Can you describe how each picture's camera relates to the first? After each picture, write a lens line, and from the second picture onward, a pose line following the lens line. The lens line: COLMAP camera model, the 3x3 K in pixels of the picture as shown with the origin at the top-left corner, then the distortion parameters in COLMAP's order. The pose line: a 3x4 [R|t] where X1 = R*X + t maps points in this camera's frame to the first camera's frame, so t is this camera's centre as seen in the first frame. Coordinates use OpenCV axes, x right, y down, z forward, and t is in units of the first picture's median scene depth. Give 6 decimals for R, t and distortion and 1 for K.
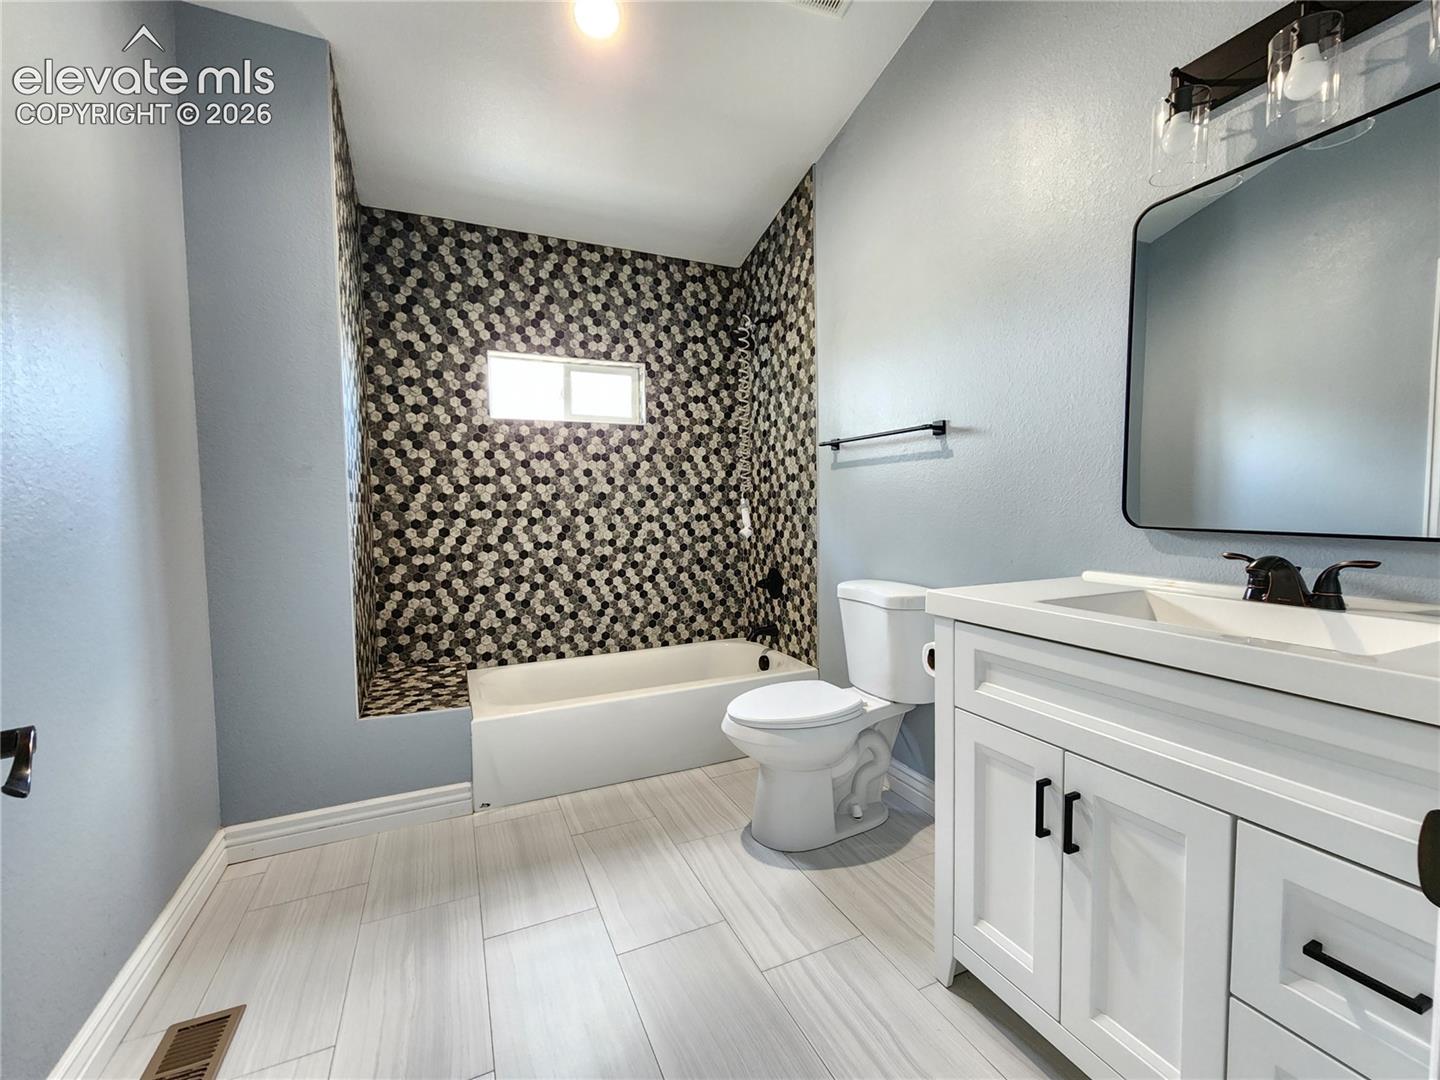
lens RADIAL K [[597.6, 0, 692.3], [0, 597.6, 528.8], [0, 0, 1]] dist [0.000060, 0.000210]
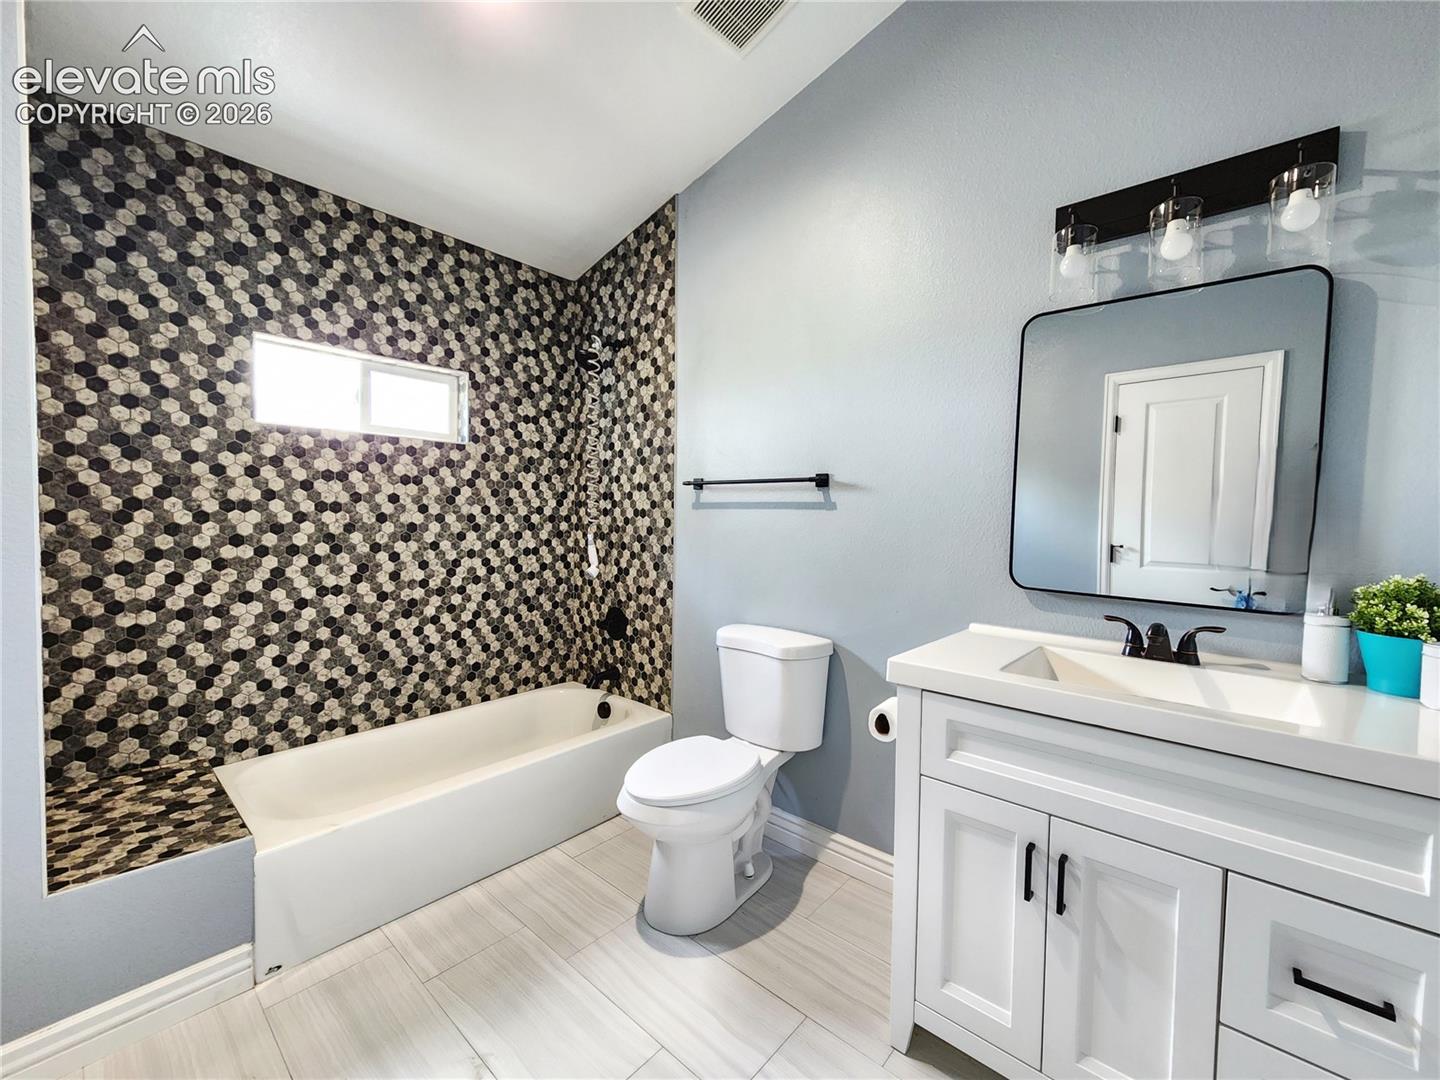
lens RADIAL K [[597.6, 0, 702.3], [0, 597.6, 529.2], [0, 0, 1]] dist [0.000060, 0.000210]
pose [[0.909081, 0.014088, 0.416380, -0.140841], [-0.006639, 0.999791, -0.019333, -0.042047], [-0.416566, 0.014811, 0.908985, 0.095637]]
